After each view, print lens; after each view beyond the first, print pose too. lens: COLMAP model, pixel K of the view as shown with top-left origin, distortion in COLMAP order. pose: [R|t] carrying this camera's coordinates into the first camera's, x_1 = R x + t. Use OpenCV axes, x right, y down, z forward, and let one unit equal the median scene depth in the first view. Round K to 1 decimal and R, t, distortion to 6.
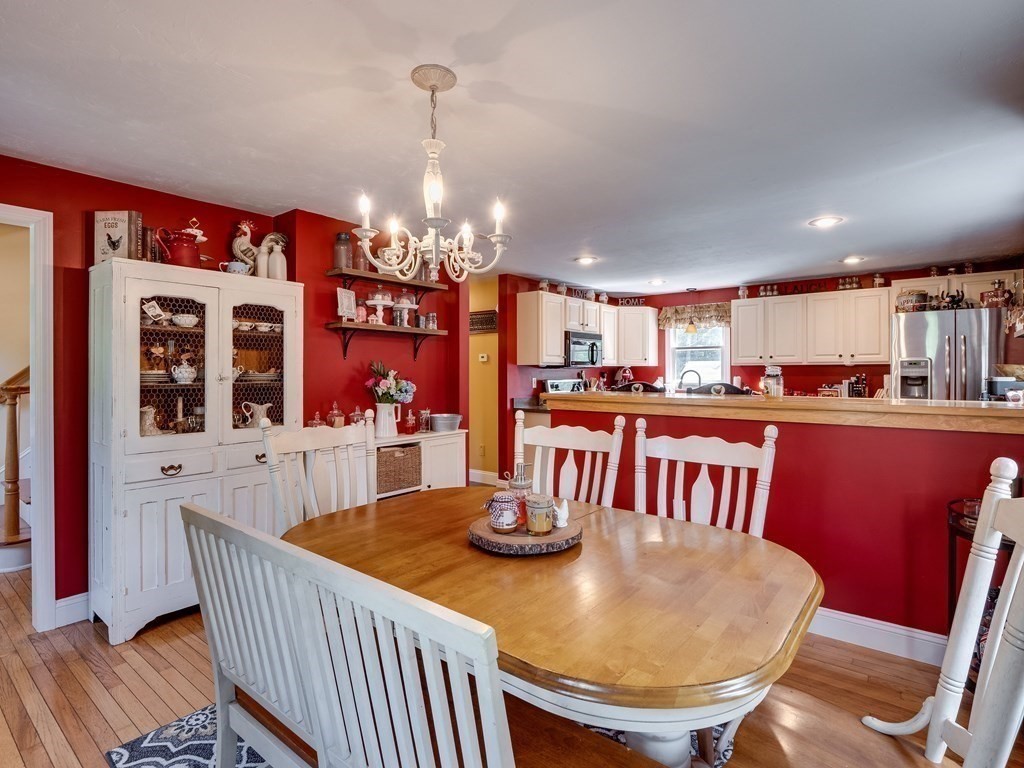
lens RADIAL K [[537.8, 0, 506.9], [0, 537.8, 375.5], [0, 0, 1]] dist [-0.005549, -0.002336]
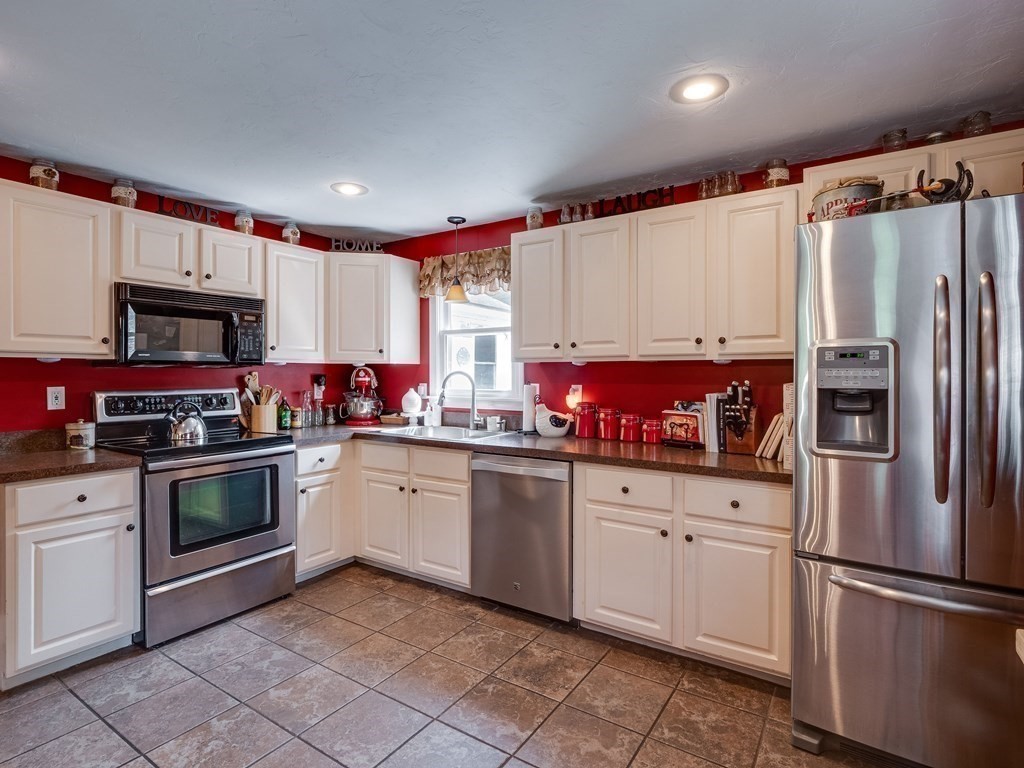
lens RADIAL K [[537.8, 0, 514.6], [0, 537.8, 382.3], [0, 0, 1]] dist [-0.005549, -0.002336]
pose [[0.995483, -0.001151, 0.094929, 0.417077], [0.000064, 0.999934, 0.011447, -0.006576], [-0.094936, -0.011389, 0.995418, 0.552635]]
